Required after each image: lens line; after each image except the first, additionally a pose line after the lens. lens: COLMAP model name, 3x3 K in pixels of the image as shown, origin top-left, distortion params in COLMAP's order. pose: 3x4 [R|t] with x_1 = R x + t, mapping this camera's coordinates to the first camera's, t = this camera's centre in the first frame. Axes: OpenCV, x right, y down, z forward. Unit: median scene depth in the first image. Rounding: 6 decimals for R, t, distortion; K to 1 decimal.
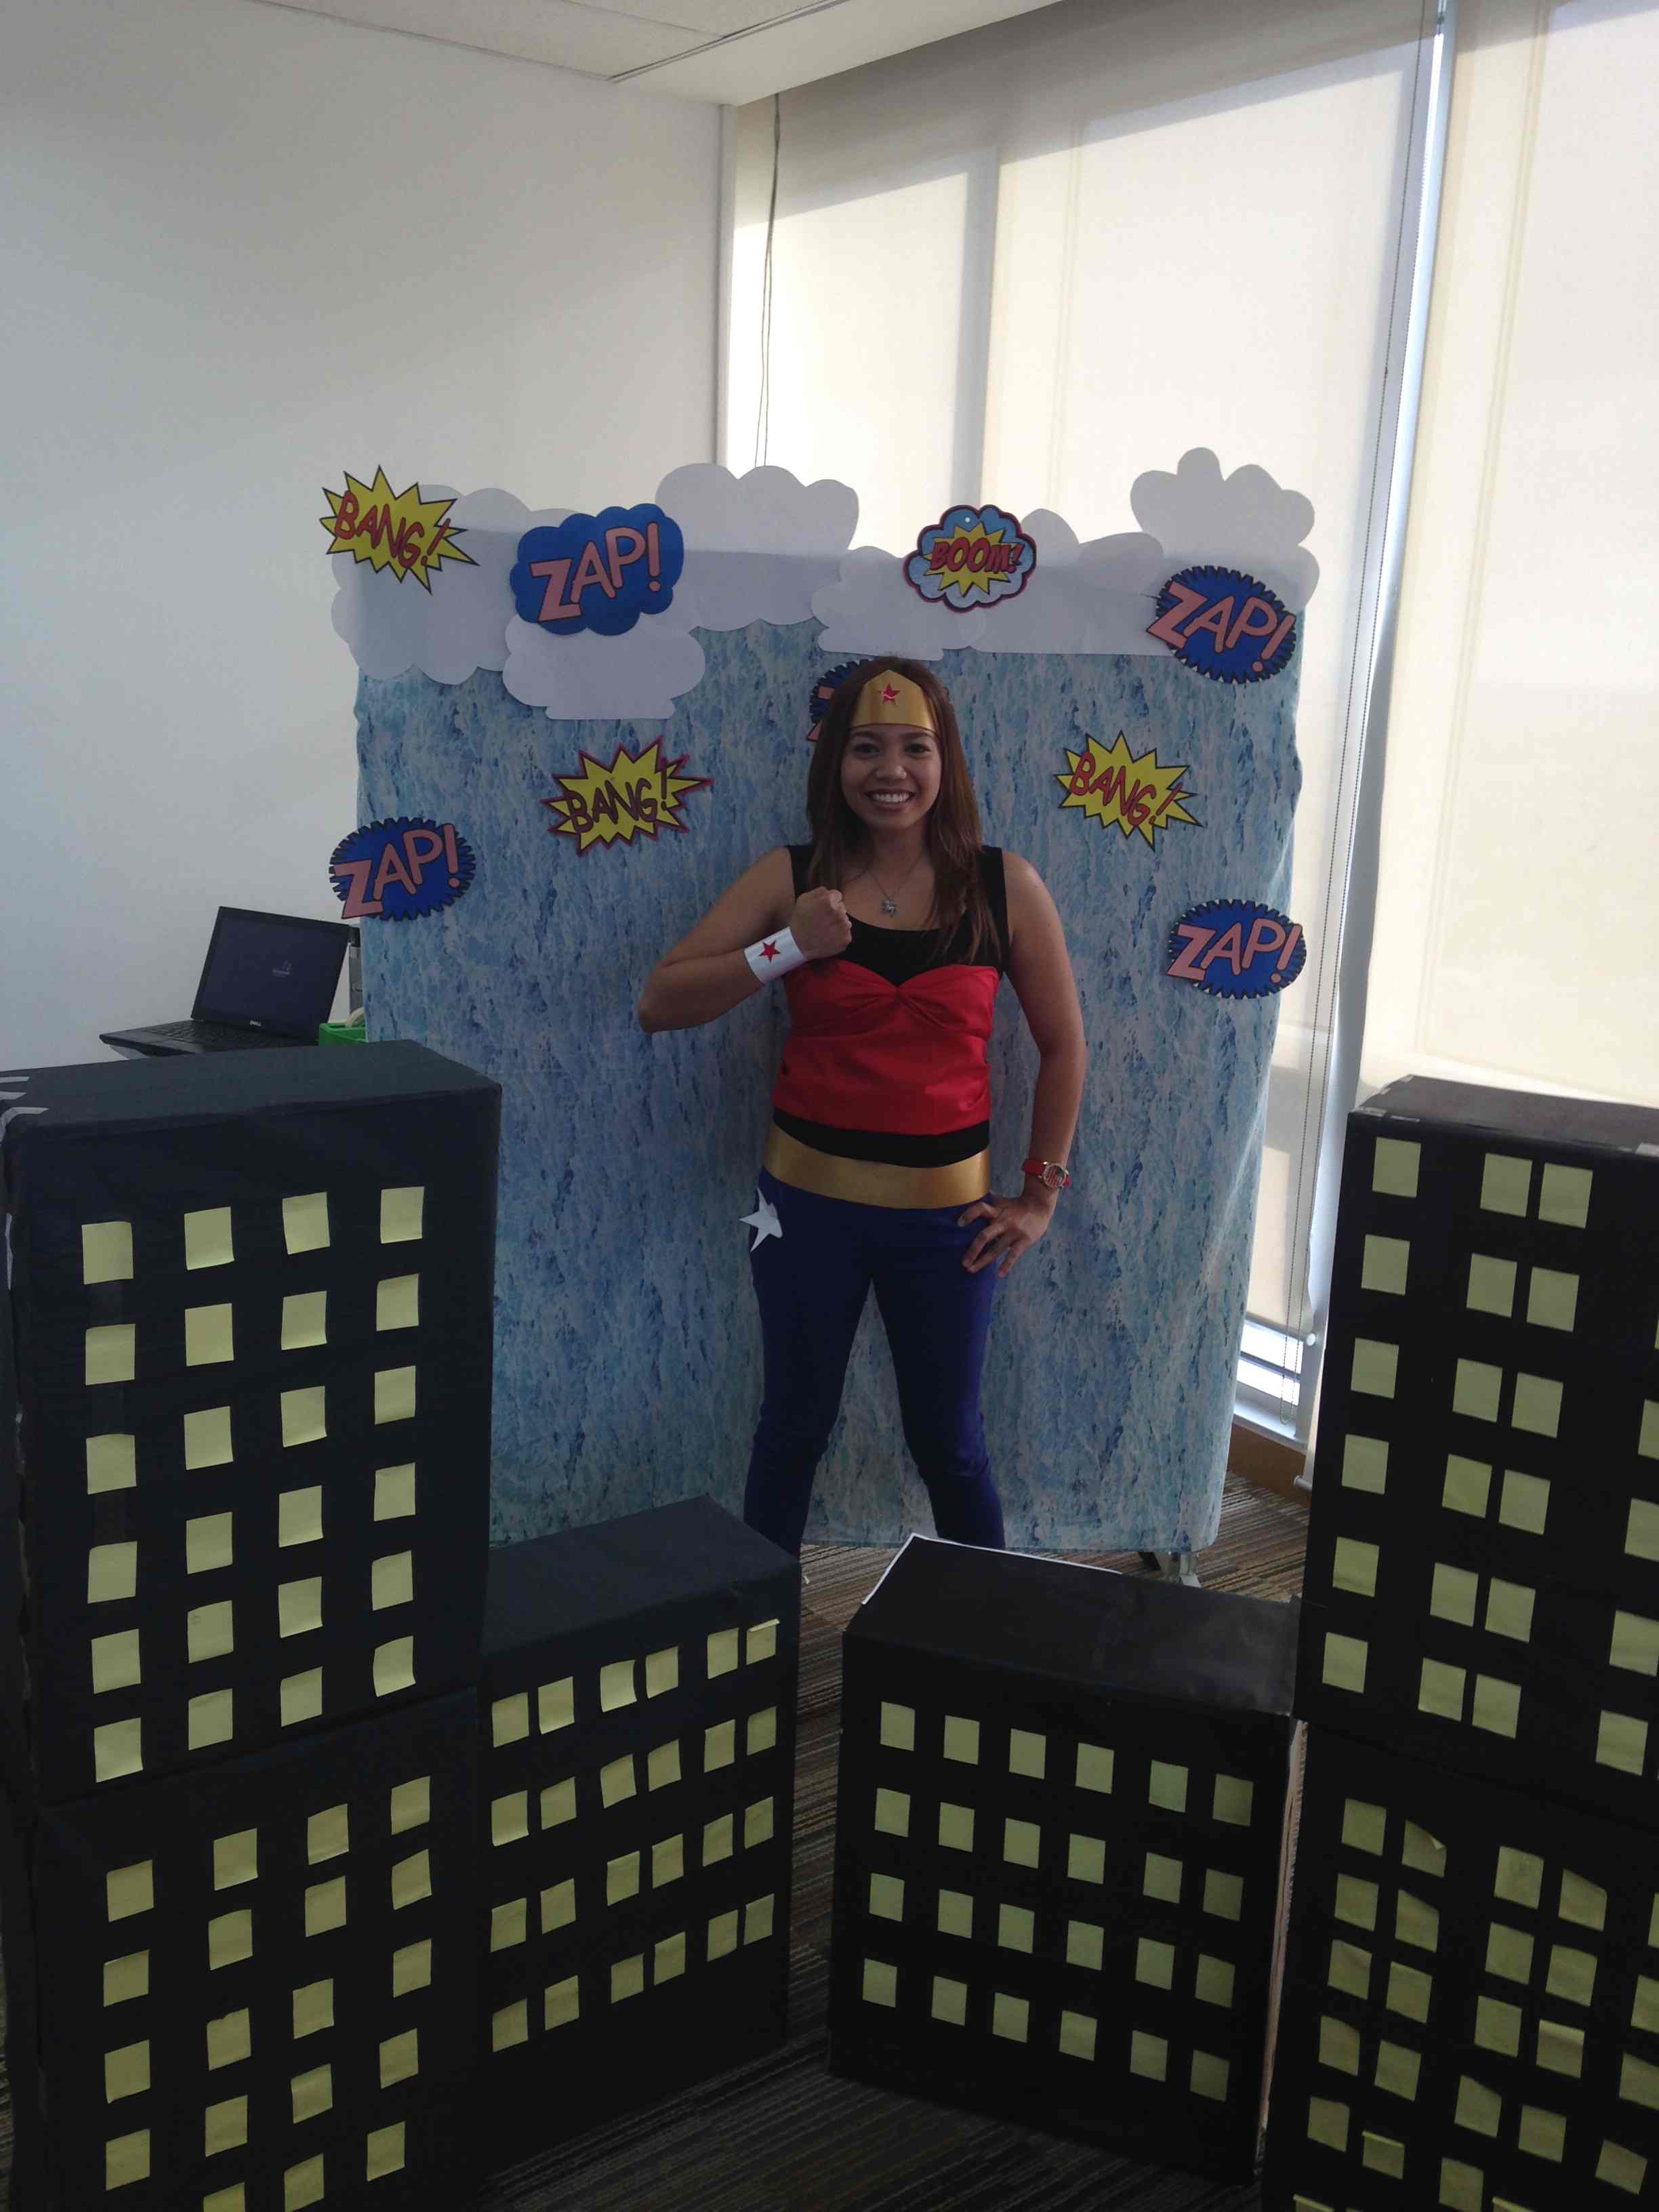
lens RADIAL K [[2089.6, 0, 854.9], [0, 2089.6, 1099.2], [0, 0, 1]] dist [0.366059, -0.677557]
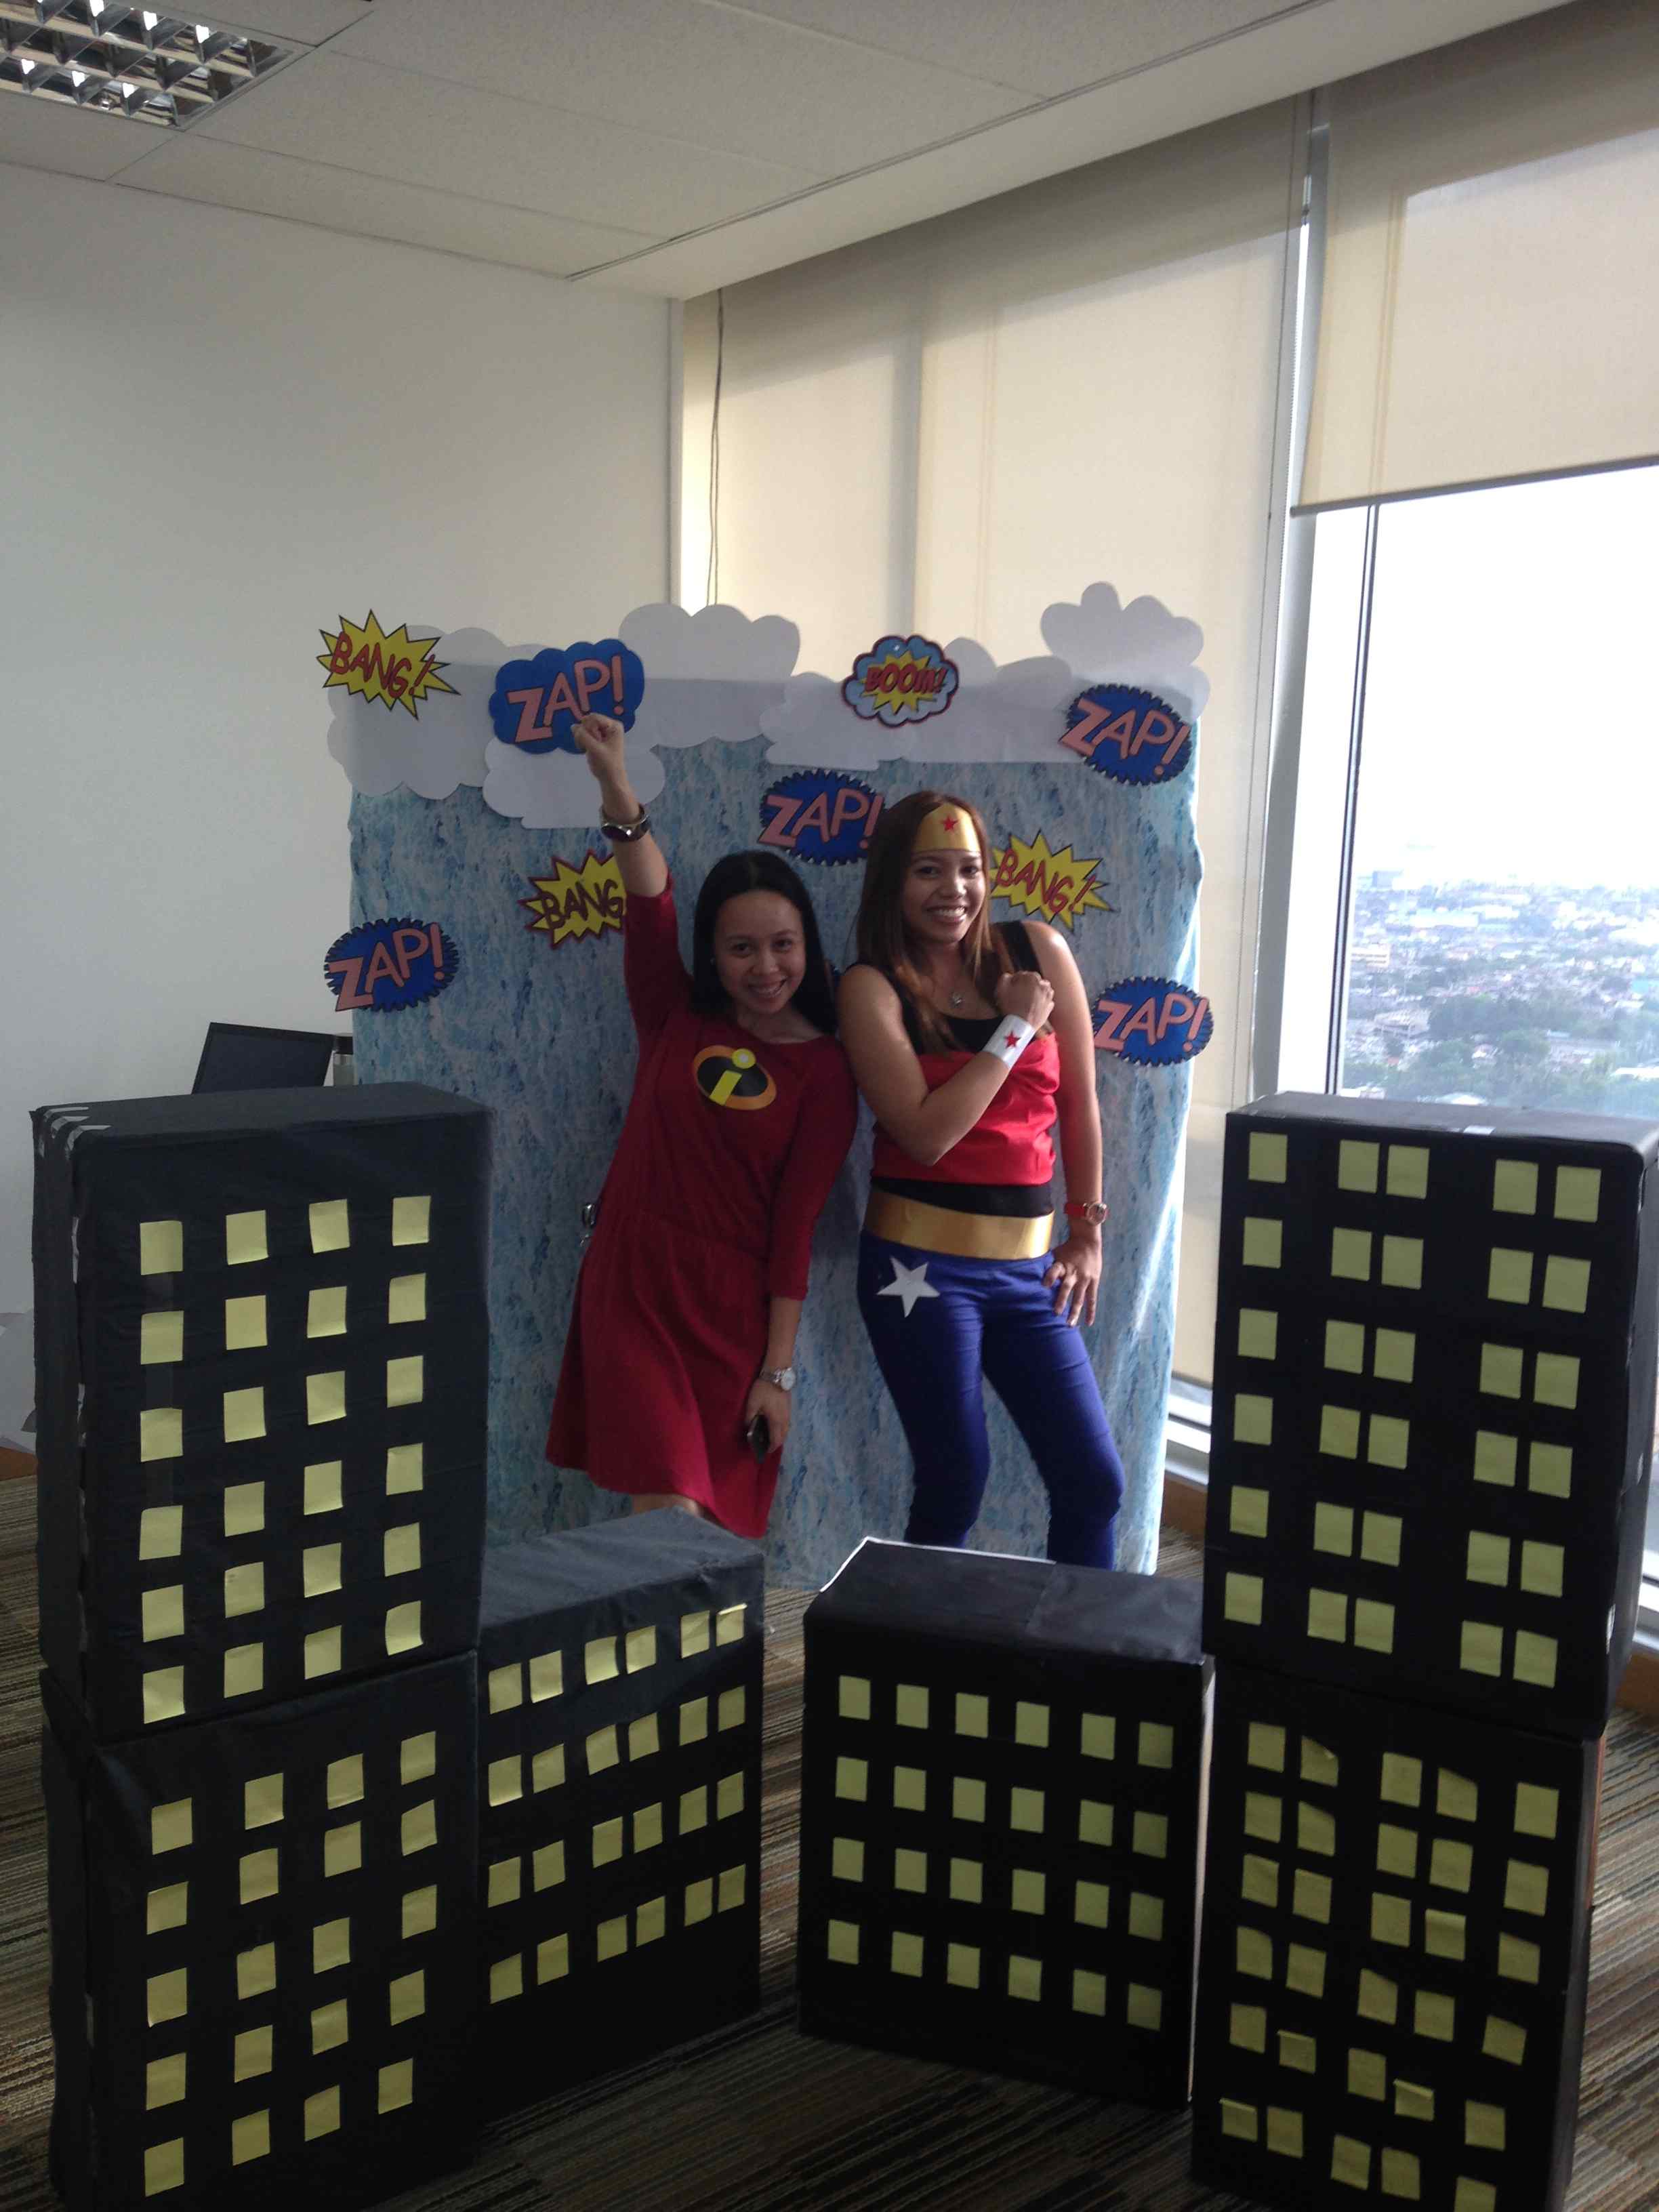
lens RADIAL K [[2246.5, 0, 840.2], [0, 2246.5, 1100.7], [0, 0, 1]] dist [0.484583, -1.209126]
pose [[0.999718, -0.021243, 0.010598, 0.006256], [0.022185, 0.994883, -0.098567, 0.103307], [-0.008450, 0.098775, 0.995074, -0.211174]]
